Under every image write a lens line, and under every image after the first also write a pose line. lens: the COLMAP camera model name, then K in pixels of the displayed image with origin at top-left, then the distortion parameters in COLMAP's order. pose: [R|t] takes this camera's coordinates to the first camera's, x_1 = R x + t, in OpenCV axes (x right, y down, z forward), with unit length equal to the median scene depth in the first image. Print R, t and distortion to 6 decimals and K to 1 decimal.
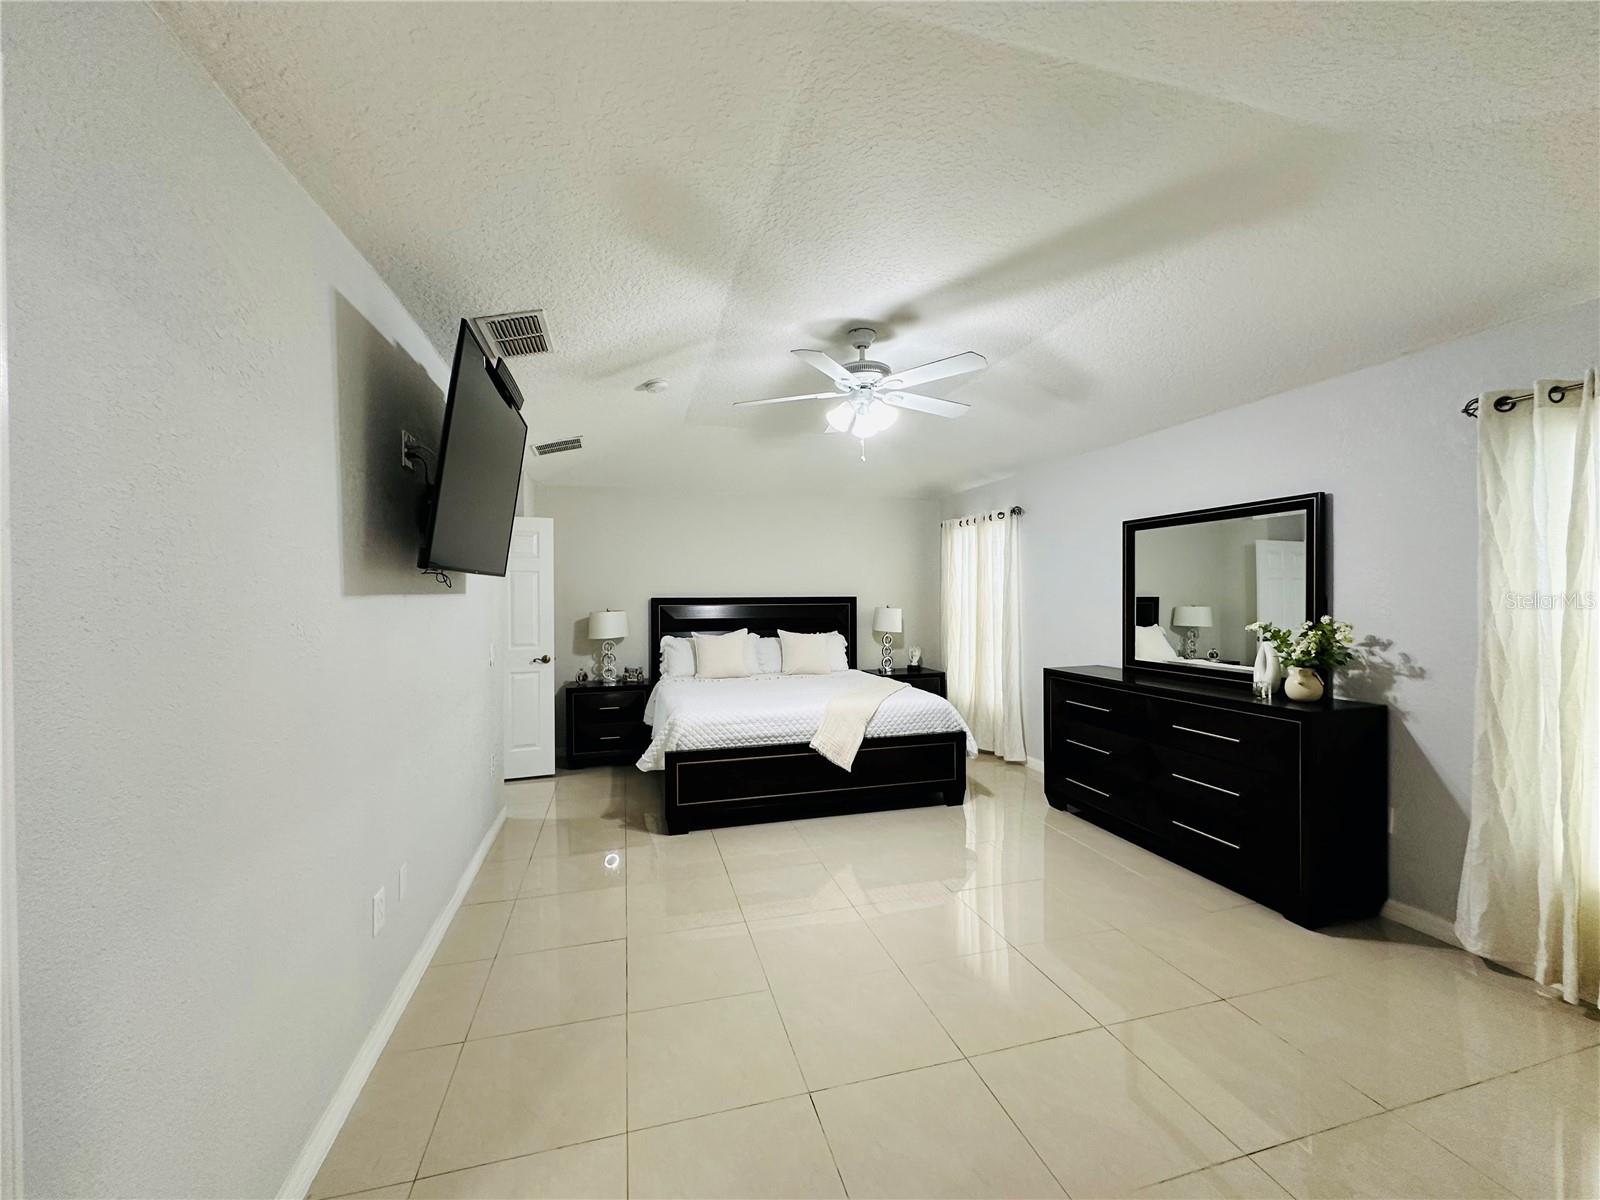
lens RADIAL K [[638.6, 0, 802.3], [0, 638.6, 598.6], [0, 0, 1]] dist [-0.002098, -0.000366]
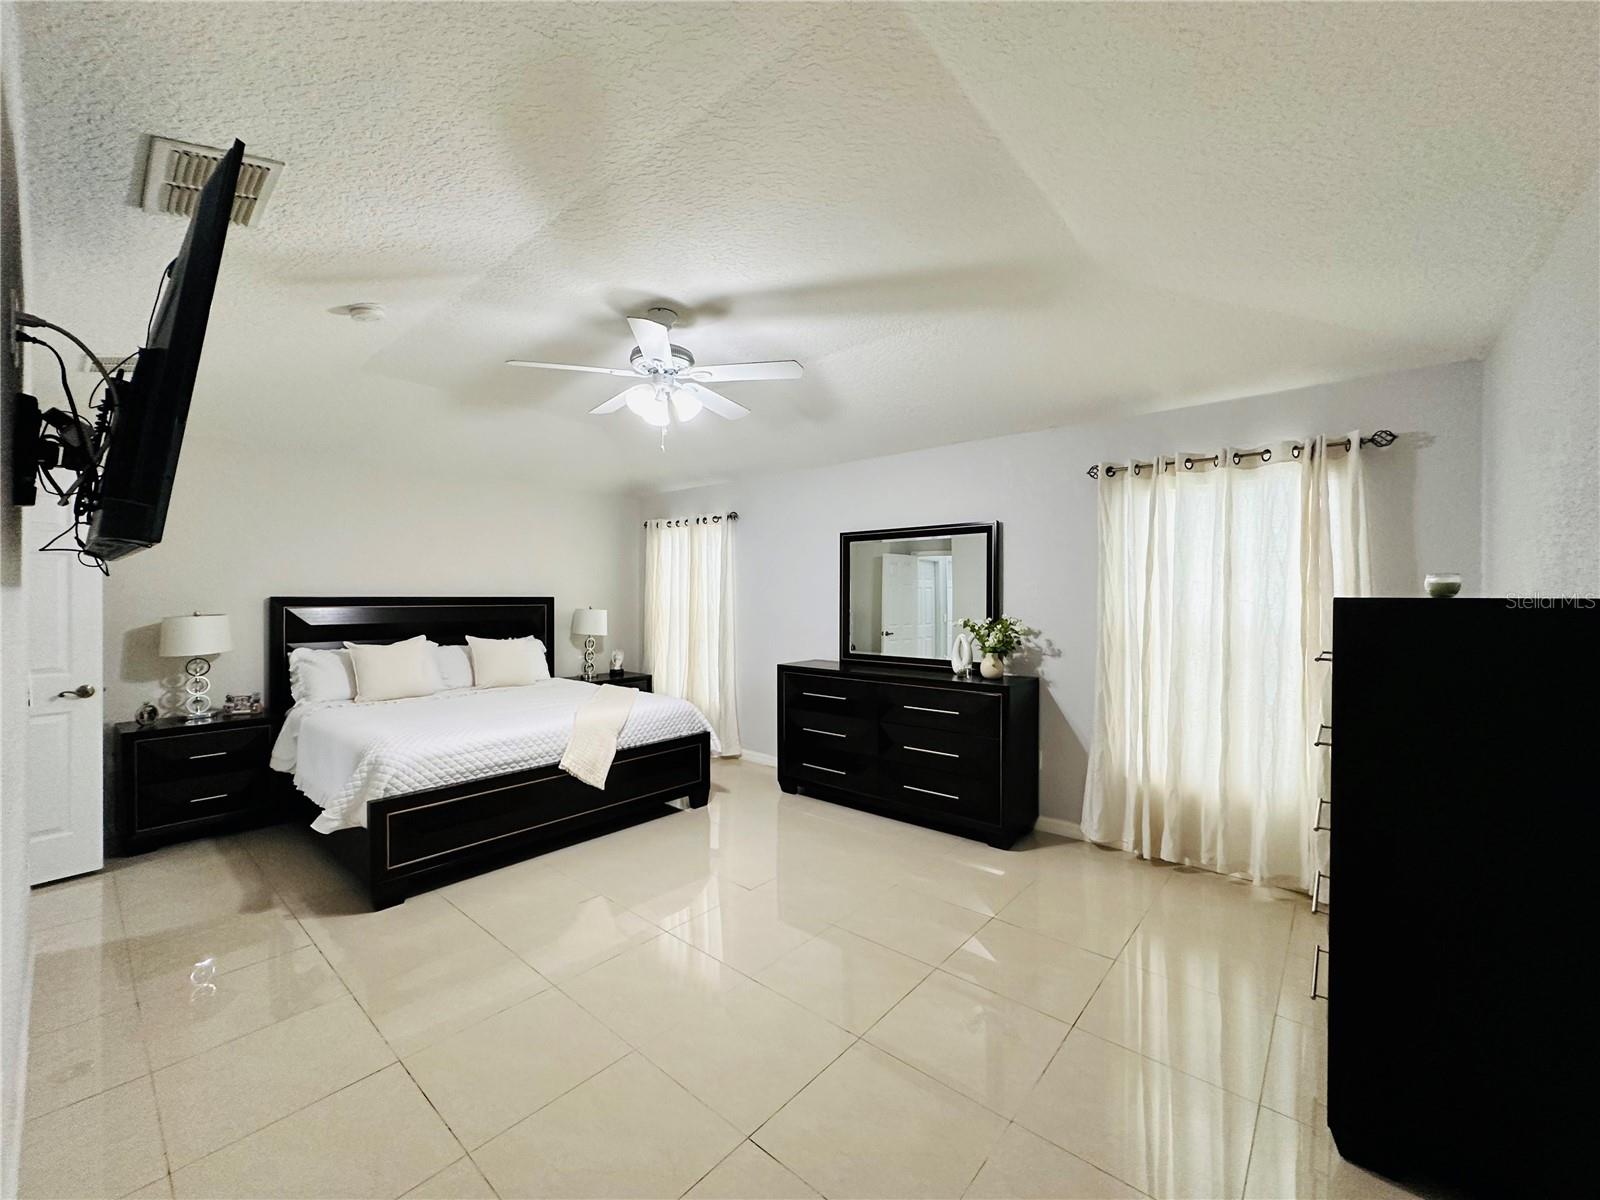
lens RADIAL K [[638.1, 0, 801.1], [0, 638.1, 599.7], [0, 0, 1]] dist [-0.002727, 0.000008]
pose [[0.831997, 0.004193, 0.554764, -0.189547], [-0.003943, 0.999991, -0.001644, 0.001332], [-0.554765, -0.000820, 0.832006, 0.085147]]
